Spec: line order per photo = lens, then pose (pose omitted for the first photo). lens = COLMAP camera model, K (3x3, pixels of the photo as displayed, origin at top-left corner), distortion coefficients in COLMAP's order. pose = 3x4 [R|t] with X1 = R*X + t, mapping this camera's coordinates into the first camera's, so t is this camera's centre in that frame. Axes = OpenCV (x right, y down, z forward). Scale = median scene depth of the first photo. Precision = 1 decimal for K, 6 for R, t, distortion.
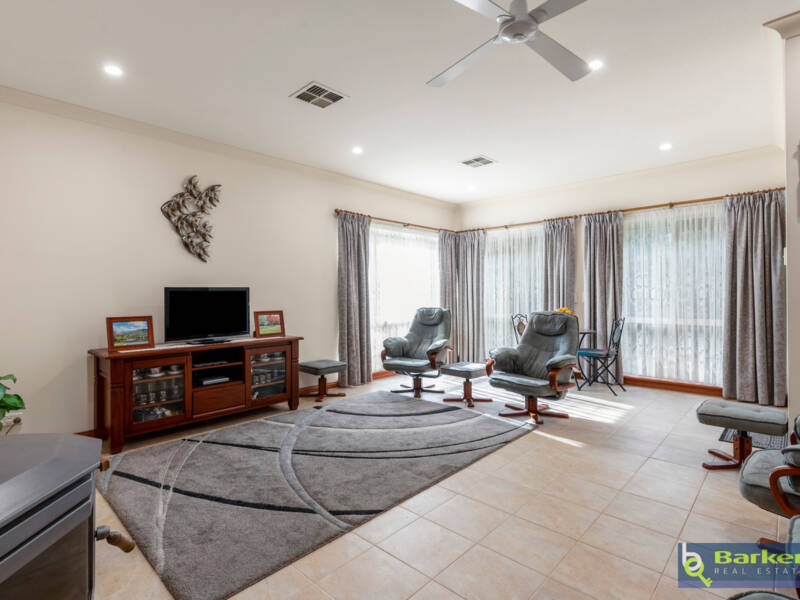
lens RADIAL K [[413.0, 0, 397.6], [0, 413.0, 294.5], [0, 0, 1]] dist [0.003164, 0.000418]
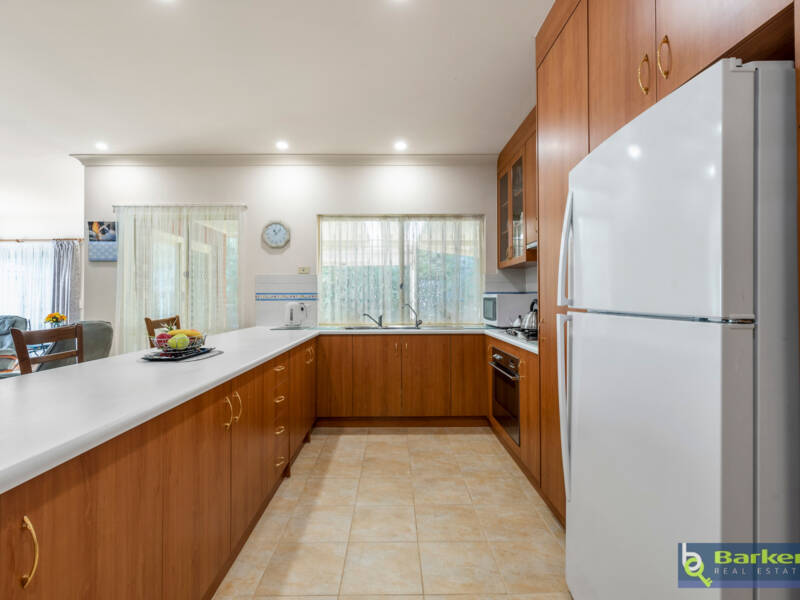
lens RADIAL K [[389.5, 0, 397.0], [0, 389.5, 294.8], [0, 0, 1]] dist [0.000517, -0.000247]
pose [[0.720061, 0.009868, 0.693840, 0.386264], [0.000880, 0.999885, -0.015135, -0.003470], [-0.693910, 0.011509, 0.719970, -0.646247]]
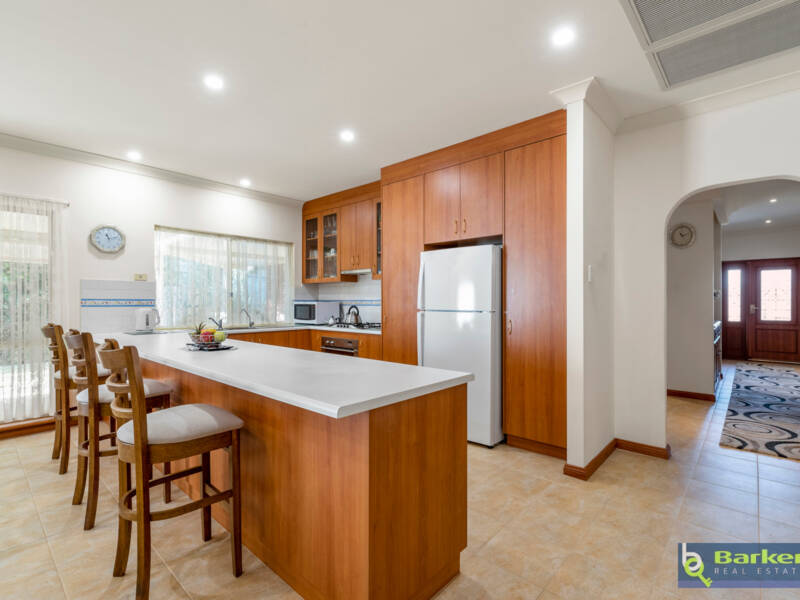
lens RADIAL K [[389.5, 0, 397.0], [0, 389.5, 294.8], [0, 0, 1]] dist [0.000517, -0.000247]
pose [[-0.021131, 0.024738, 0.999471, -0.091906], [0.002189, 0.999693, -0.024697, -0.008109], [-0.999774, 0.001666, -0.021179, -0.435682]]
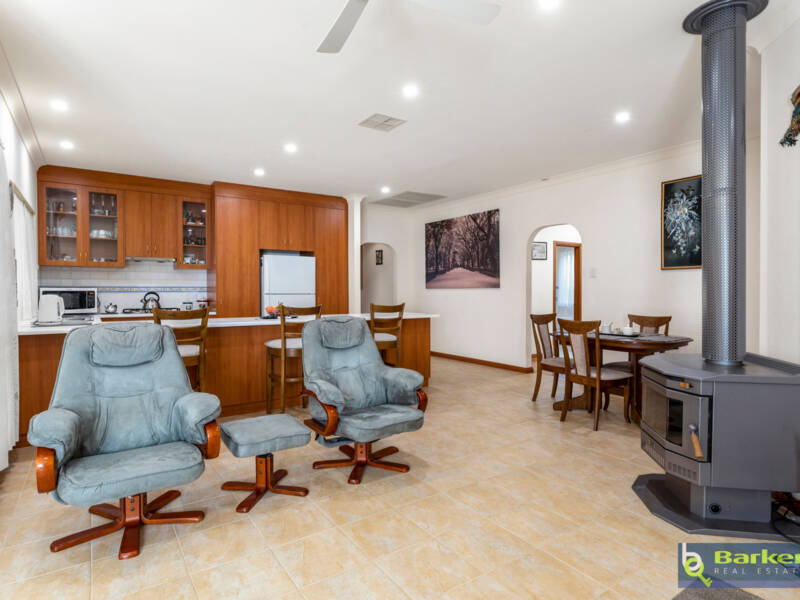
lens RADIAL K [[451.8, 0, 400.0], [0, 451.8, 300.0], [0, 0, 1]] dist [-0.005326, -0.000972]
pose [[-0.976805, 0.004104, 0.214092, 0.017433], [0.008176, 0.999802, 0.018136, 0.000086], [-0.213976, 0.019466, -0.976645, 0.797869]]
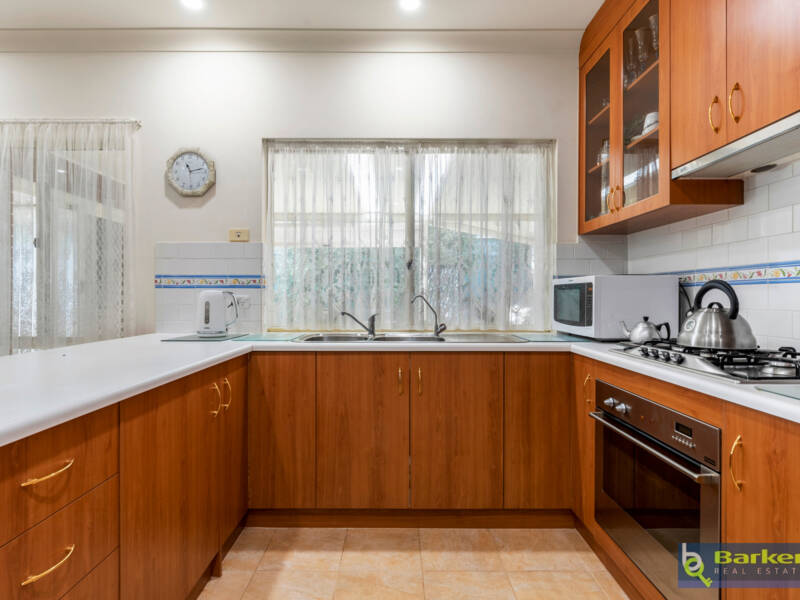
lens RADIAL K [[436.2, 0, 400.0], [0, 436.2, 300.0], [0, 0, 1]] dist [-0.000944, -0.000752]
pose [[0.723112, 0.003844, 0.690720, 0.615272], [-0.004549, 0.999989, -0.000802, 0.010679], [-0.690716, -0.002563, 0.723122, -0.408881]]
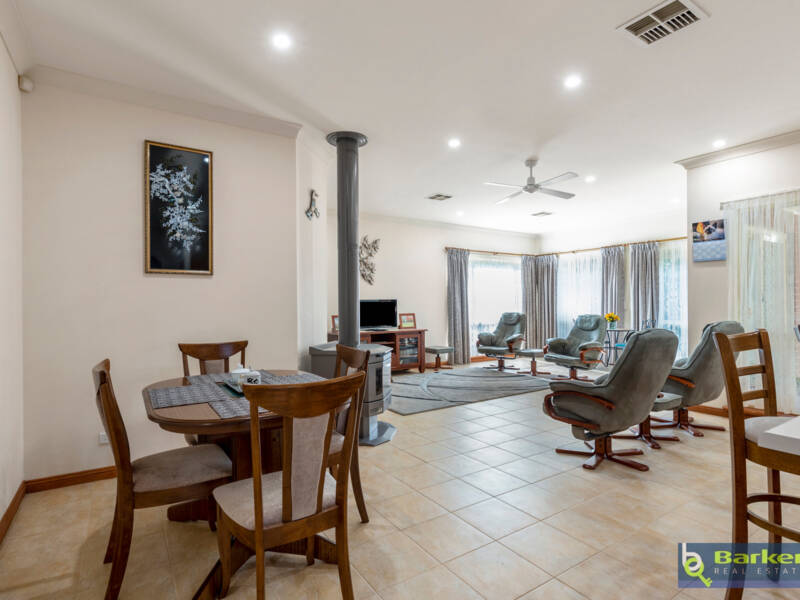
lens RADIAL K [[424.4, 0, 400.0], [0, 424.4, 300.0], [0, 0, 1]] dist [0.001185, -0.000136]
pose [[0.972305, -0.003407, -0.233691, 0.057356], [0.001362, 0.999959, -0.008912, 0.000788], [0.233712, 0.008347, 0.972270, -0.632545]]
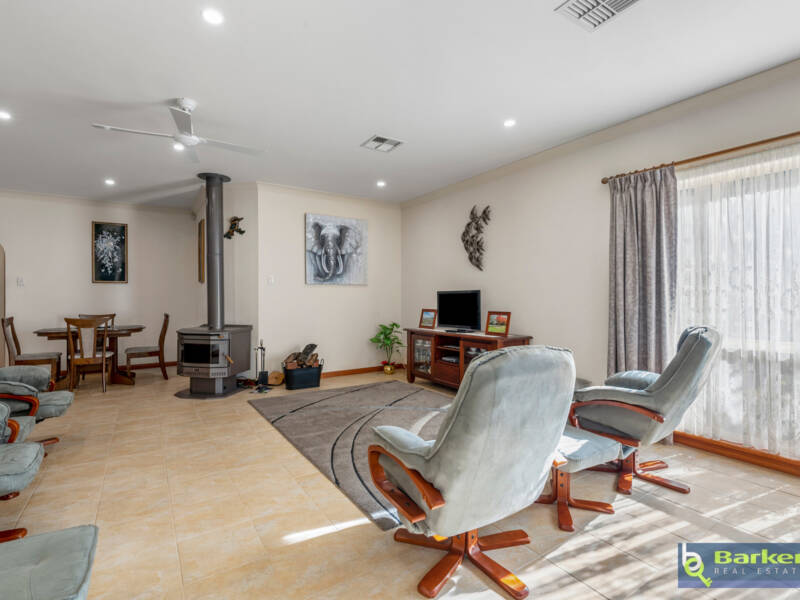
lens RADIAL K [[389.5, 0, 397.0], [0, 389.5, 294.8], [0, 0, 1]] dist [0.000517, -0.000247]
pose [[-0.229726, 0.000046, -0.973255, 0.694624], [0.001490, 0.999999, -0.000305, -0.003460], [0.973254, -0.001520, -0.229726, 0.924601]]
